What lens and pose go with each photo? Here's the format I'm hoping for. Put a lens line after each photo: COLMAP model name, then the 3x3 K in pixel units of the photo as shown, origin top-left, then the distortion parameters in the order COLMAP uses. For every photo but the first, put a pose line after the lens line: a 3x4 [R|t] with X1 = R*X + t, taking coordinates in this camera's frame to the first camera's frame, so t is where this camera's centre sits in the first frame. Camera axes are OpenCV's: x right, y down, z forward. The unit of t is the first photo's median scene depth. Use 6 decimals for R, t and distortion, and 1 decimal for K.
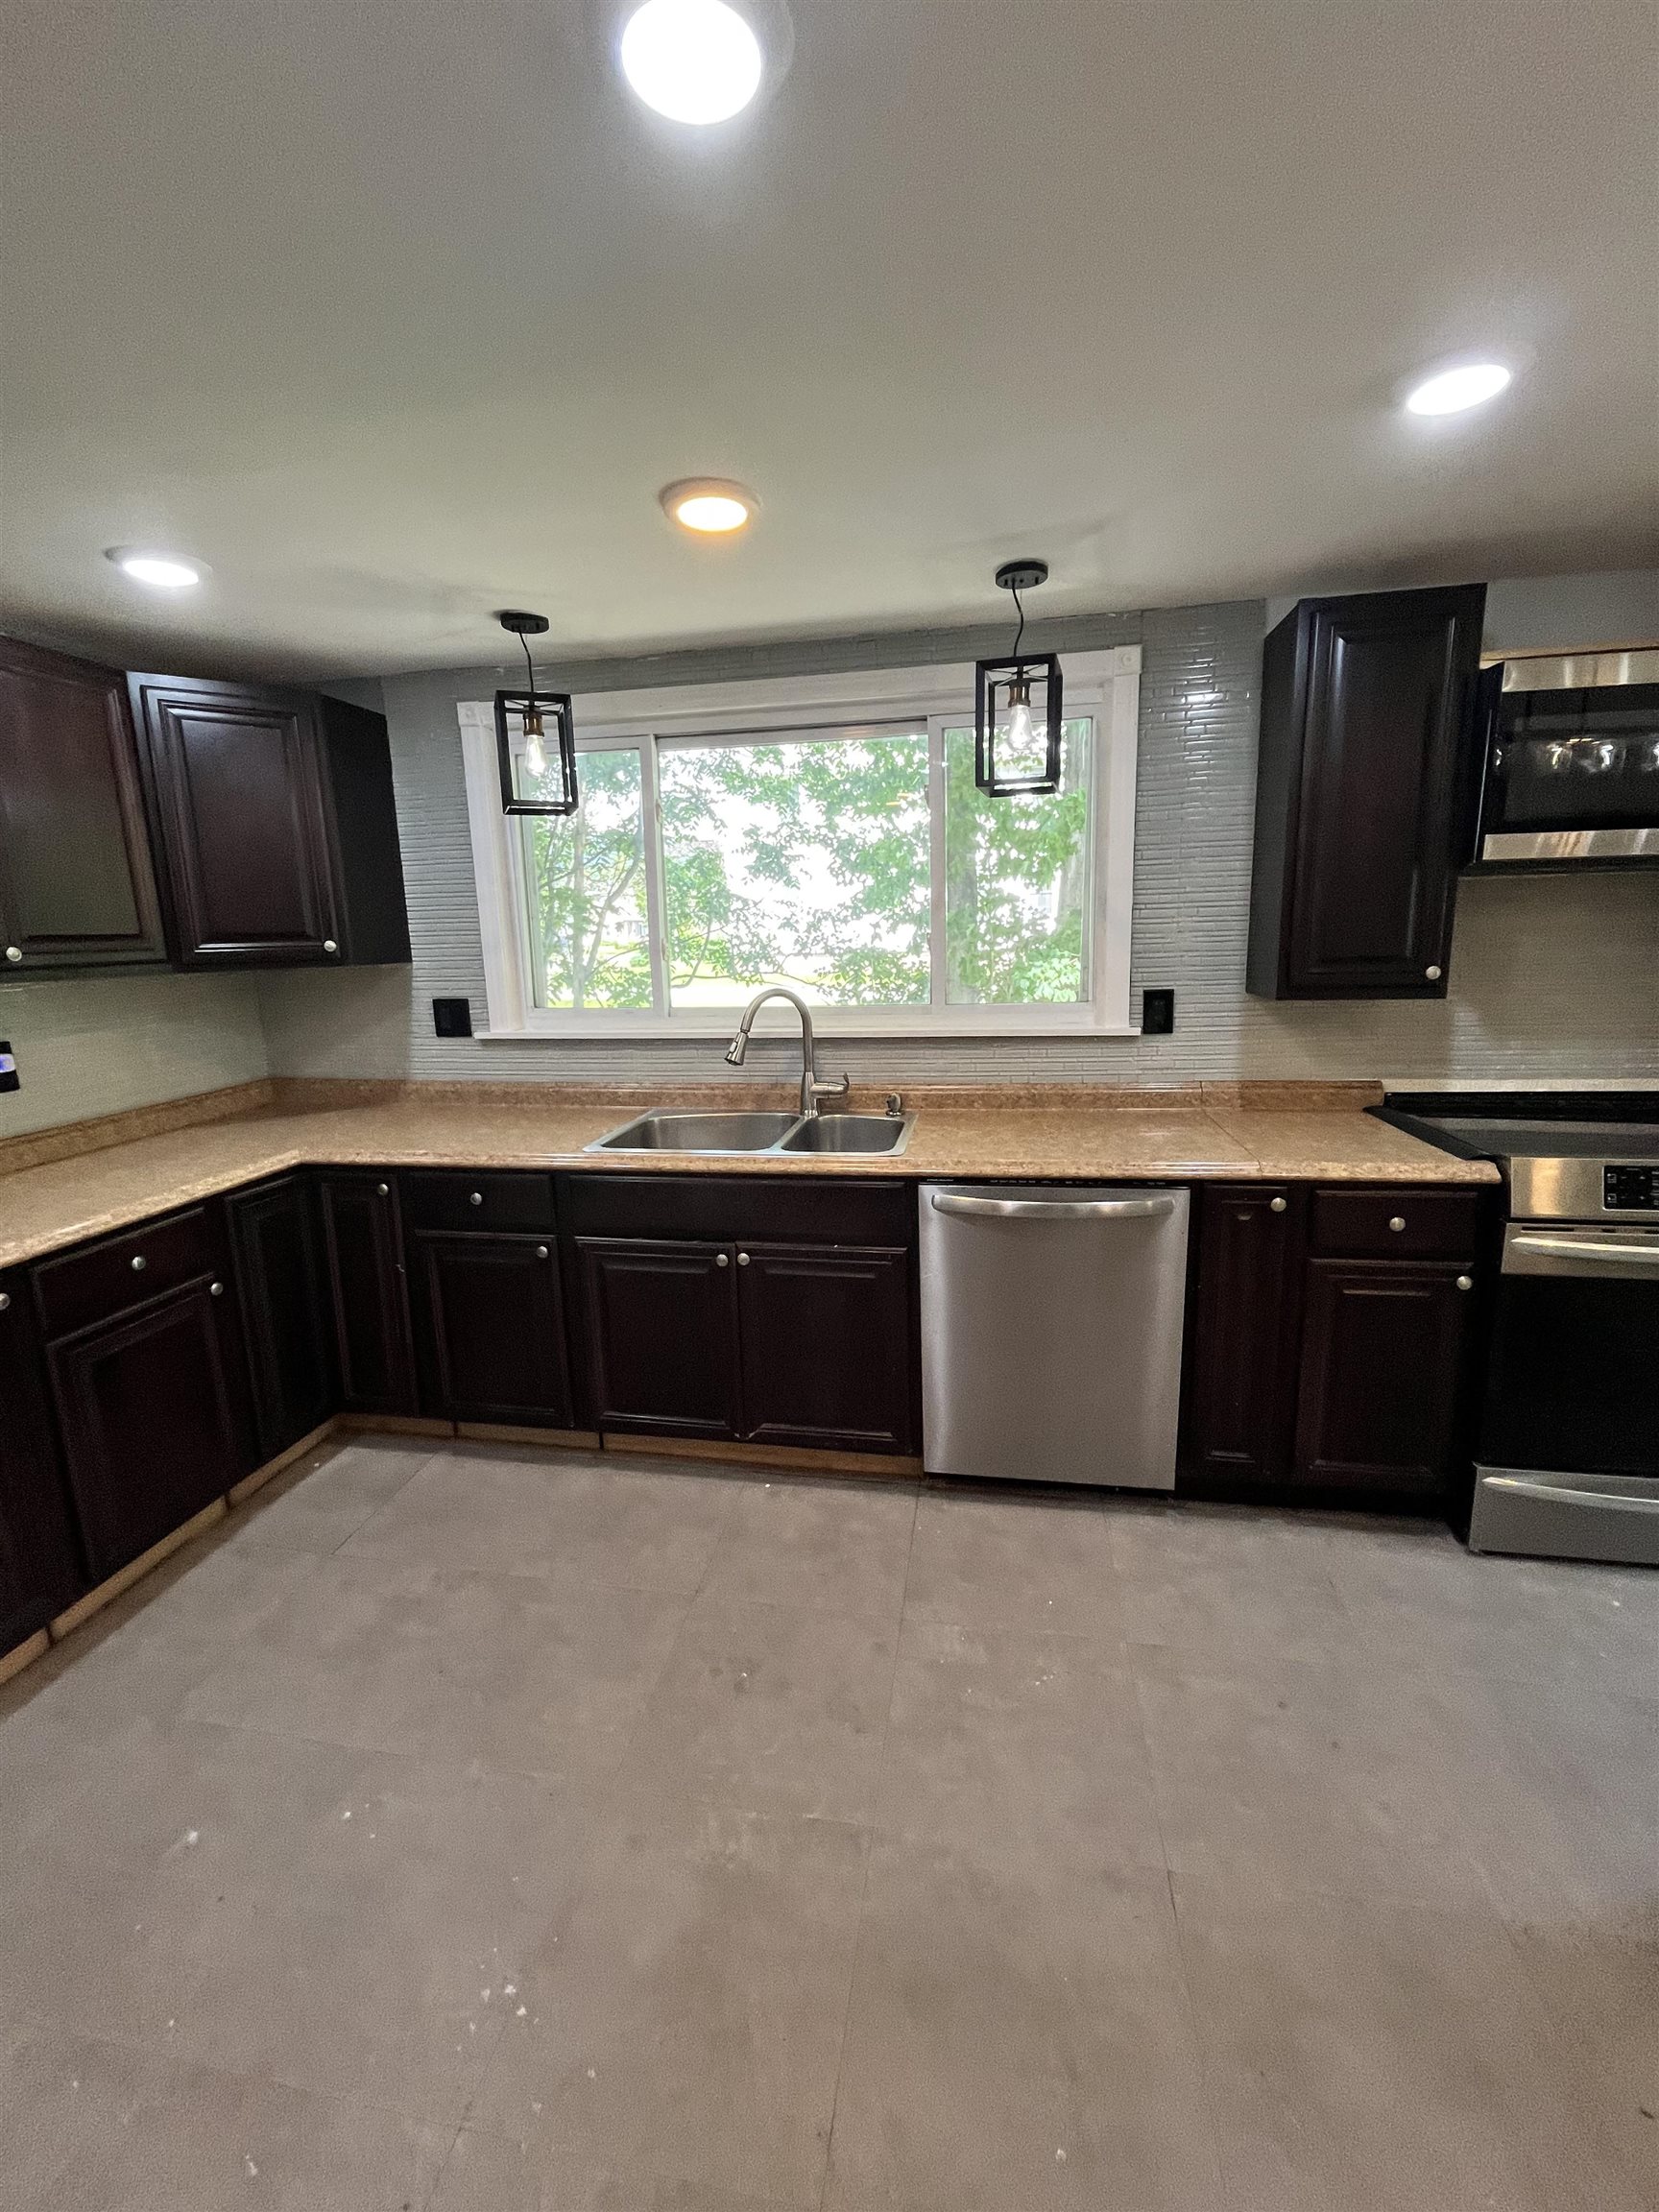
lens RADIAL K [[903.7, 0, 822.5], [0, 903.7, 1107.5], [0, 0, 1]] dist [-0.003640, -0.000318]
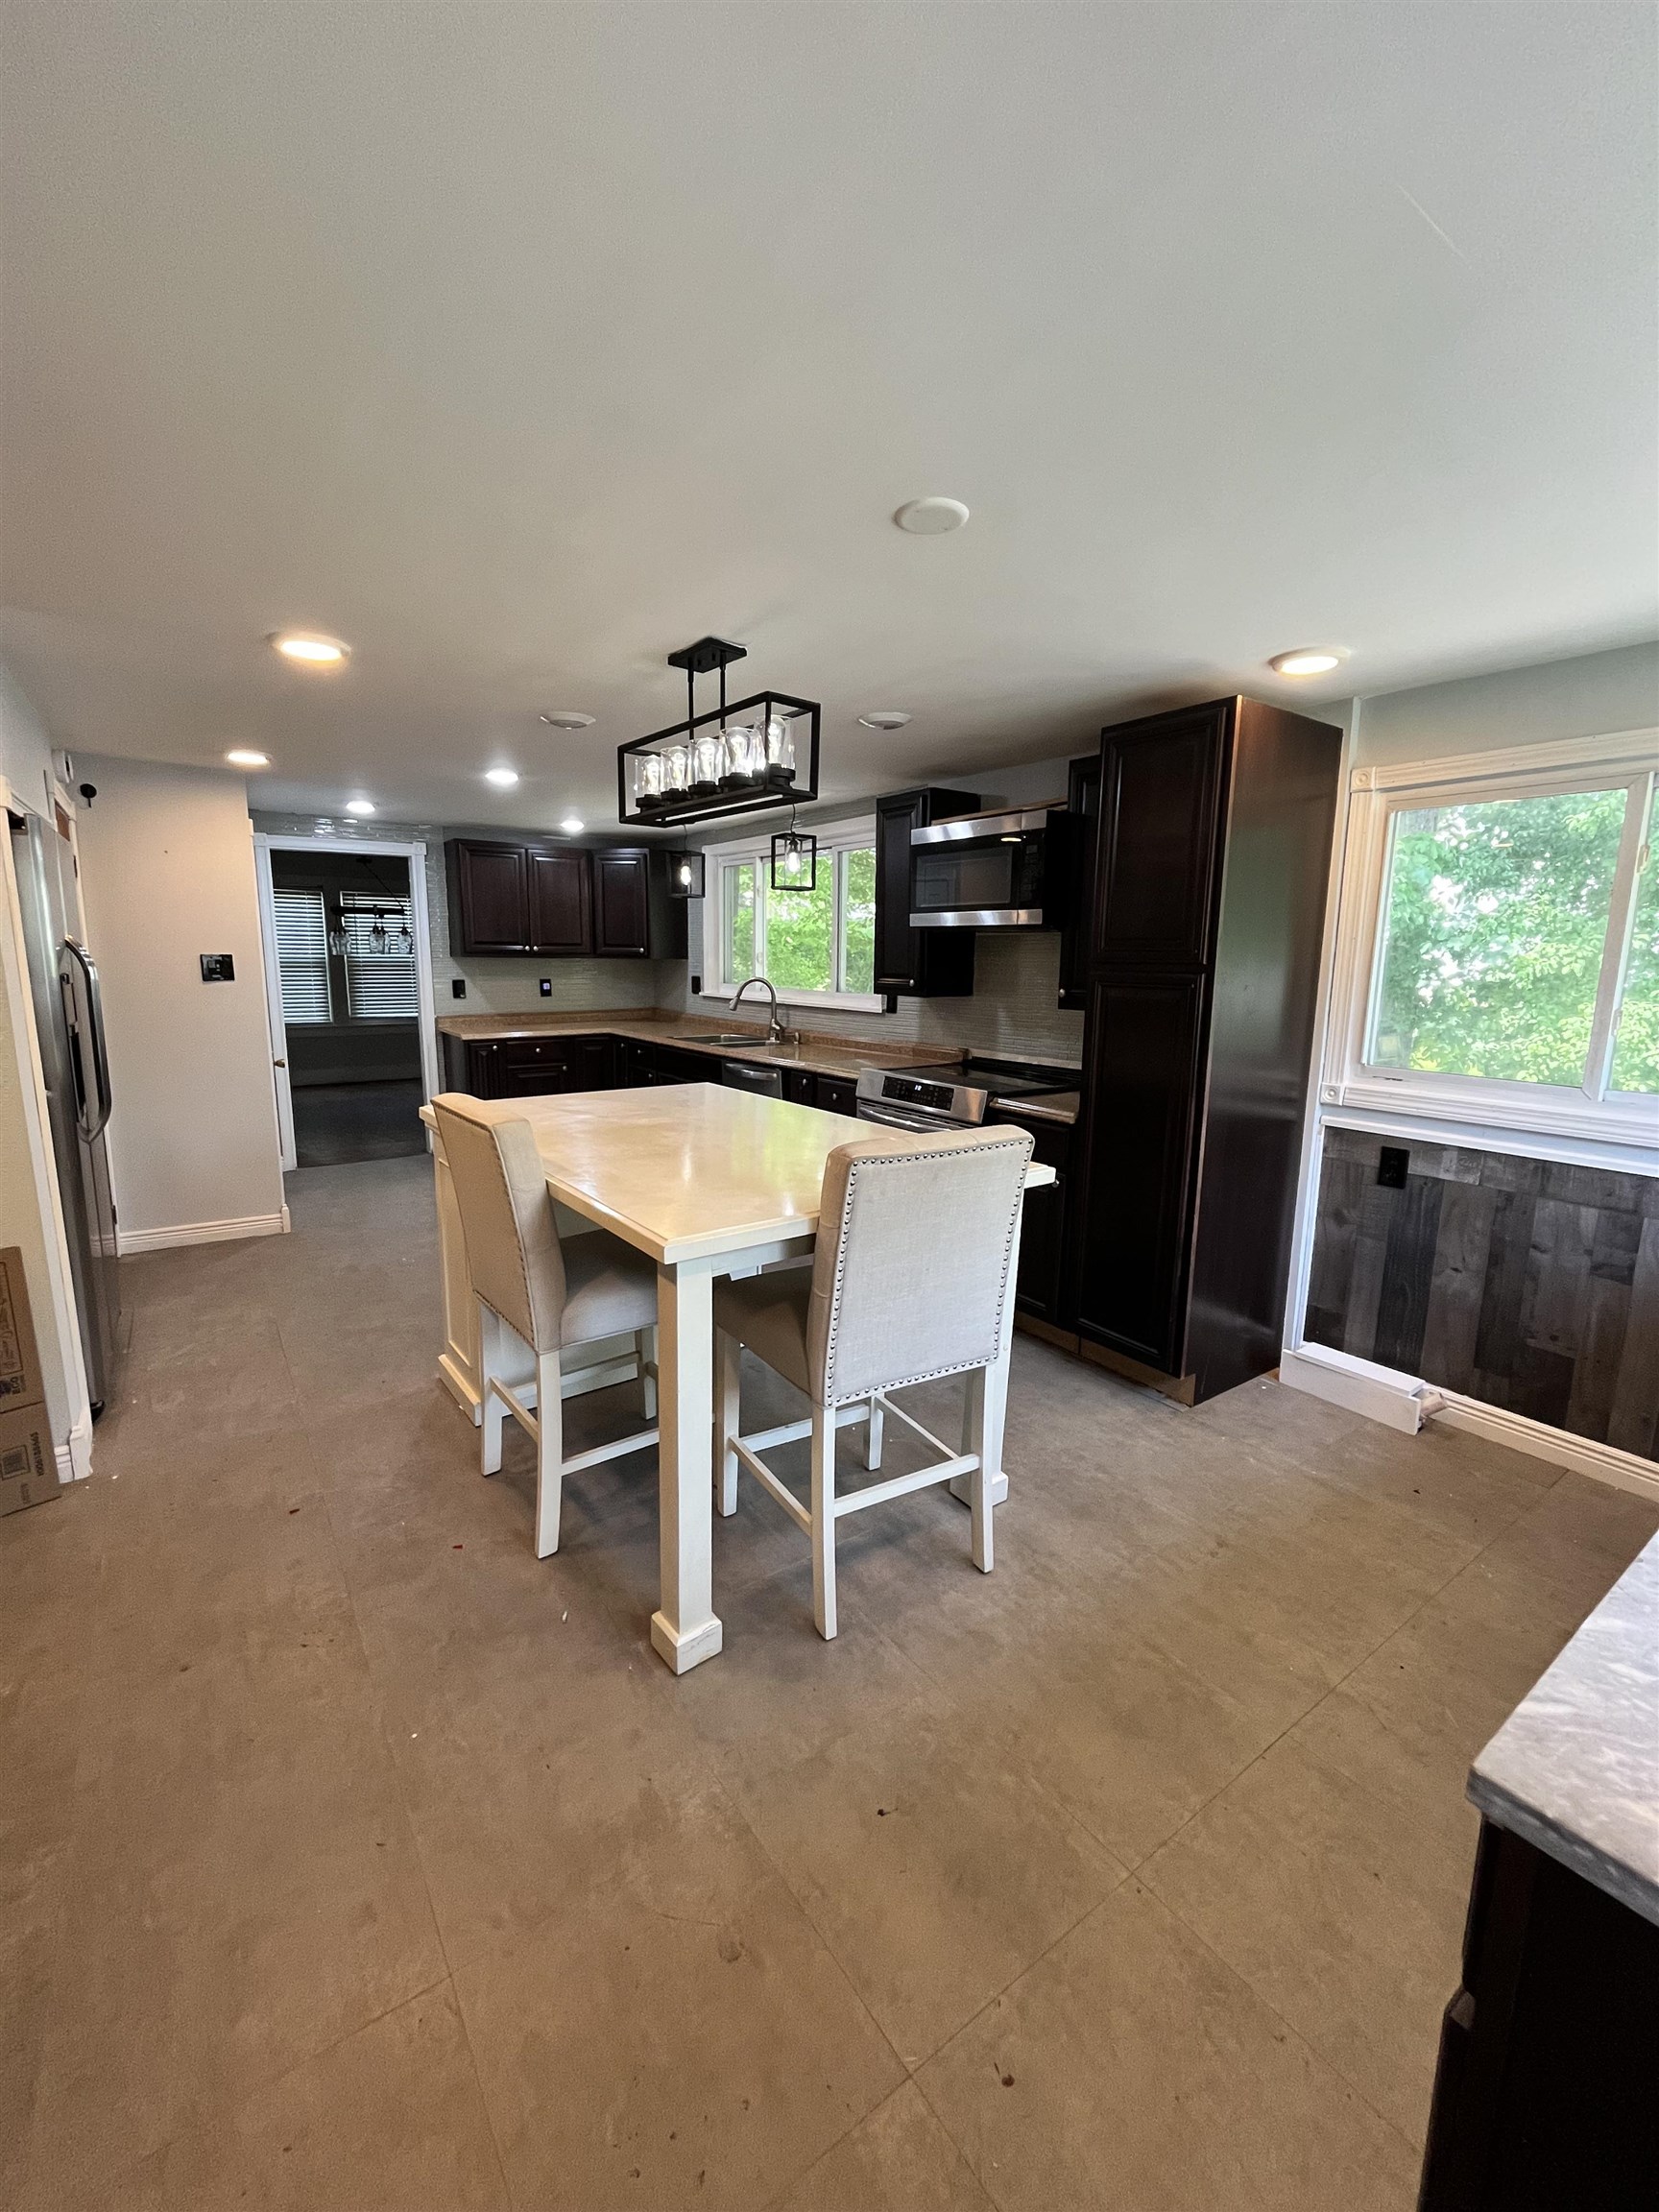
lens RADIAL K [[903.7, 0, 823.5], [0, 903.7, 1107.4], [0, 0, 1]] dist [-0.003640, -0.000318]
pose [[0.715139, 0.153719, -0.681870, 1.632721], [-0.165493, 0.985018, 0.048493, 0.042623], [0.679109, 0.078165, 0.729864, -0.446564]]
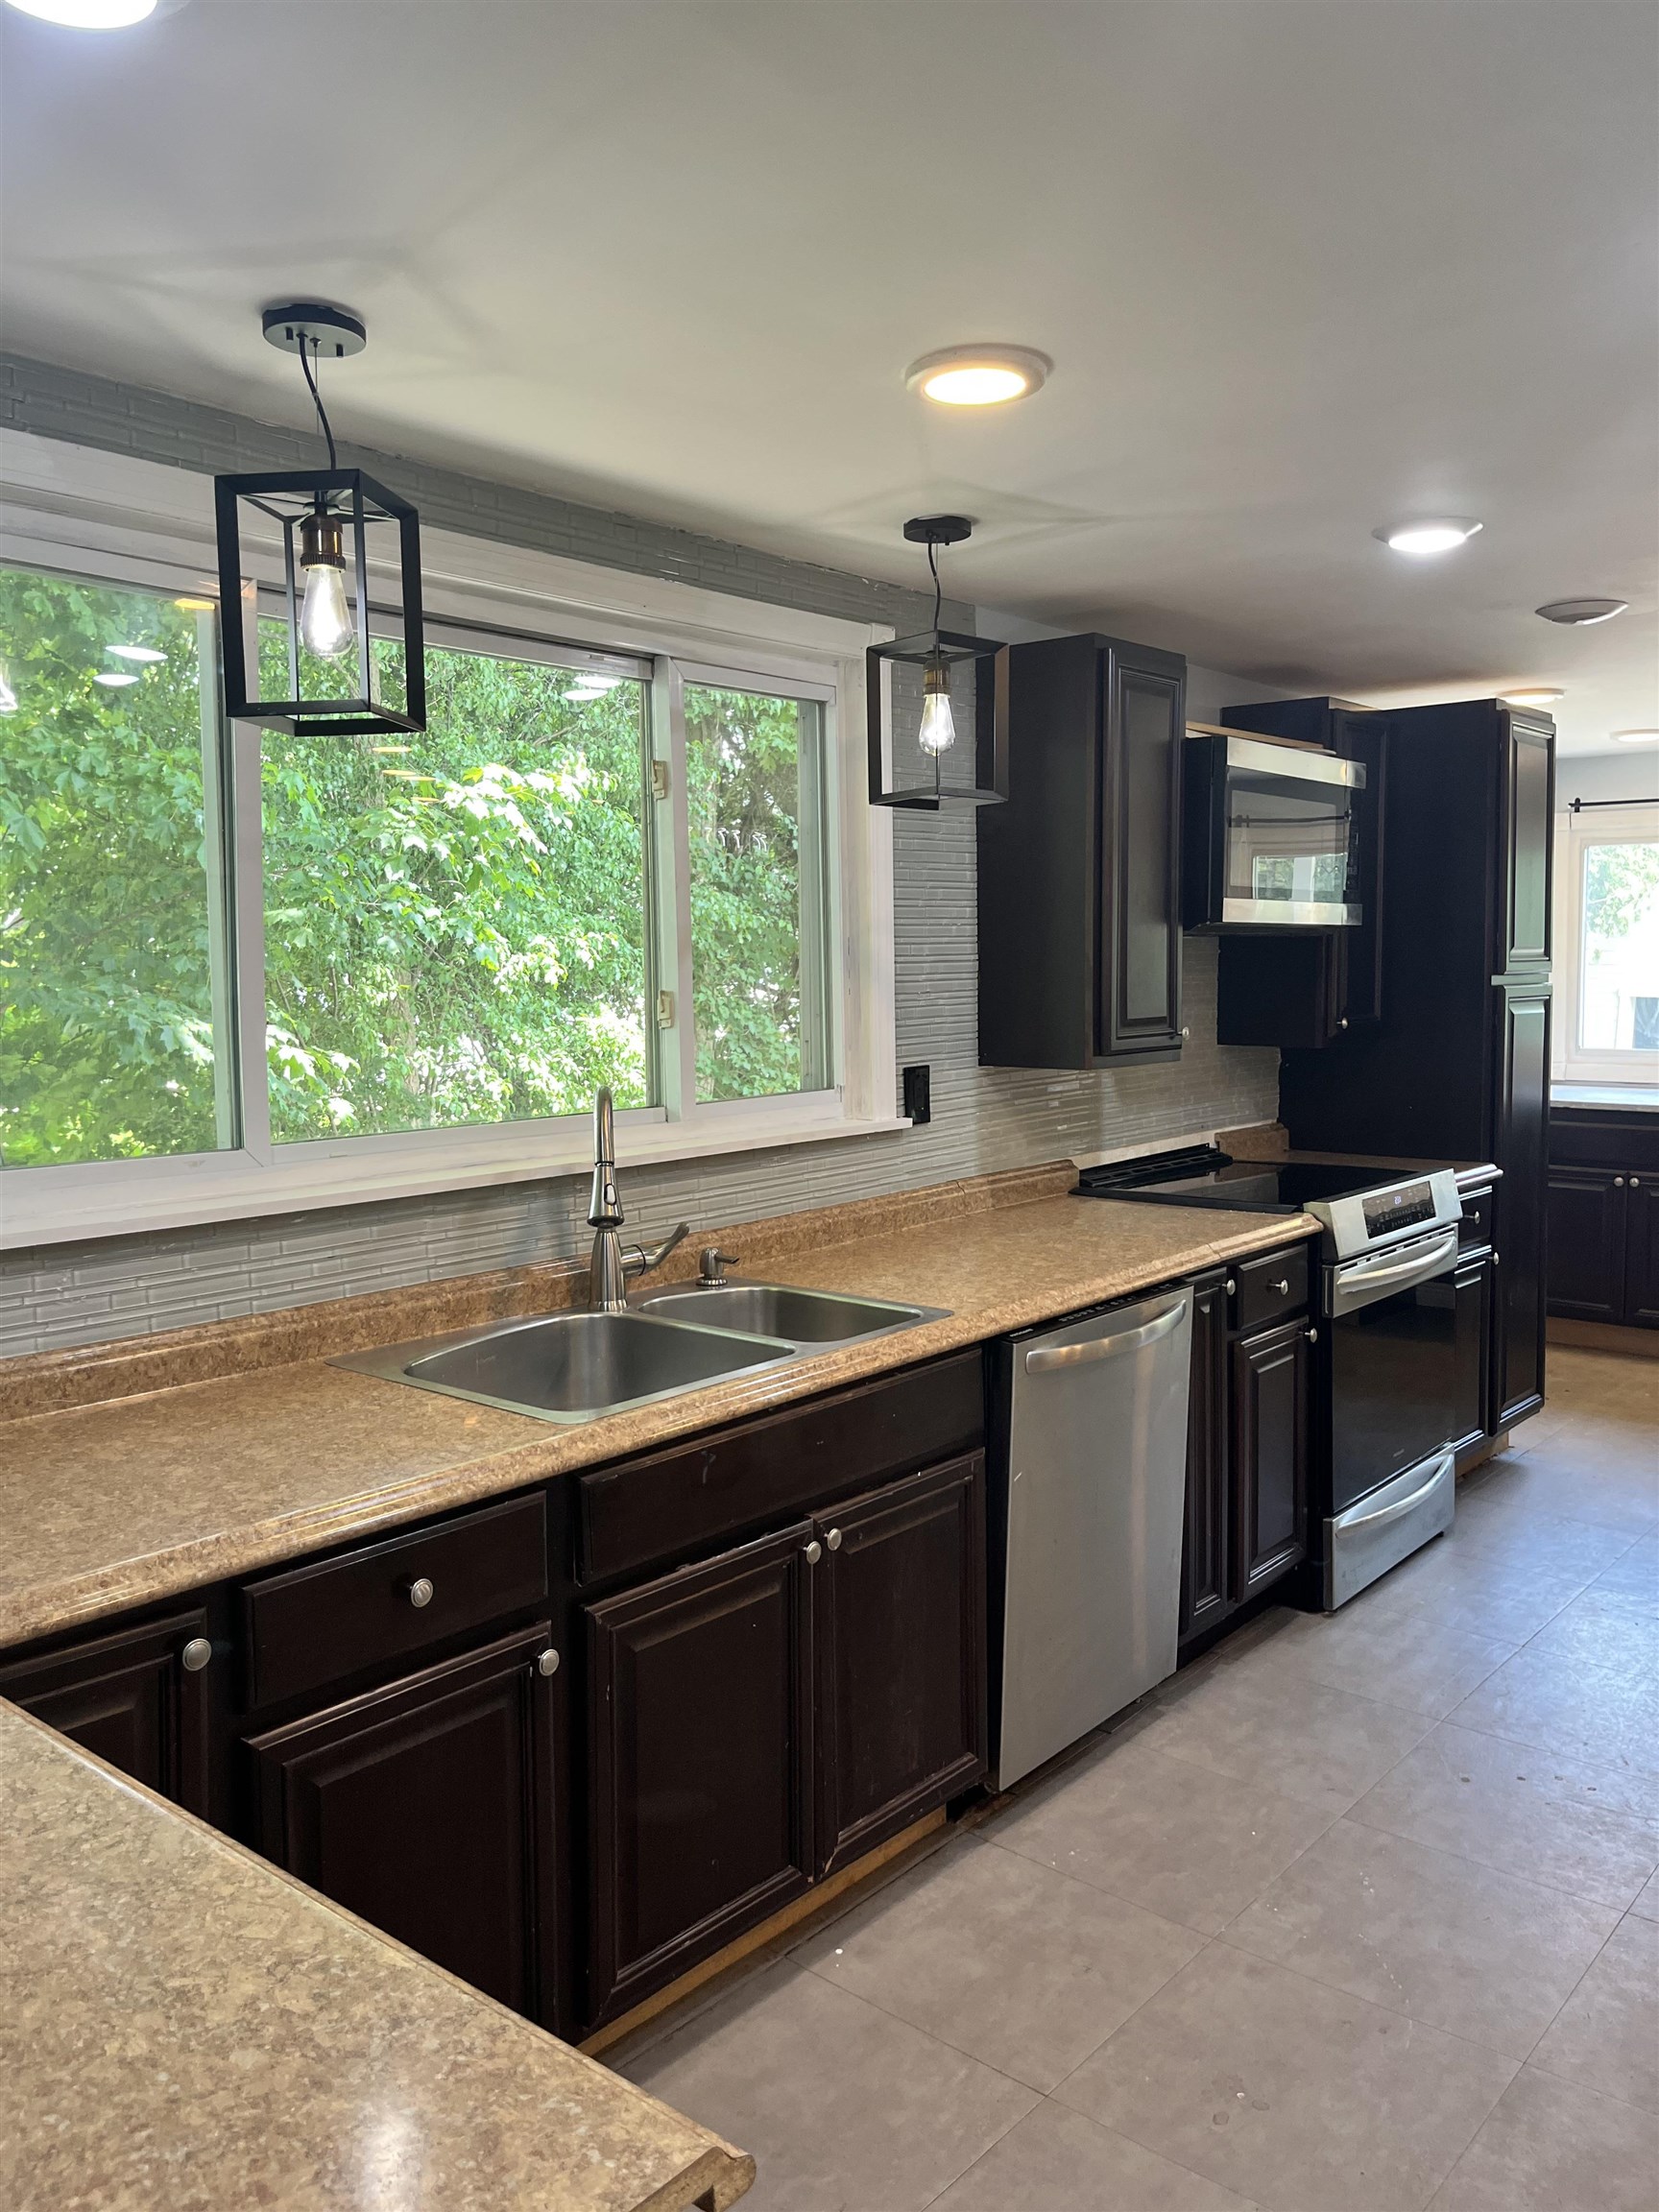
lens RADIAL K [[1677.1, 0, 828.8], [0, 1677.1, 1088.3], [0, 0, 1]] dist [0.061728, -0.089423]
pose [[0.498375, -0.043709, 0.865859, -0.924566], [0.163499, 0.985546, -0.044357, -0.064087], [-0.851405, 0.163674, 0.498318, 0.377731]]
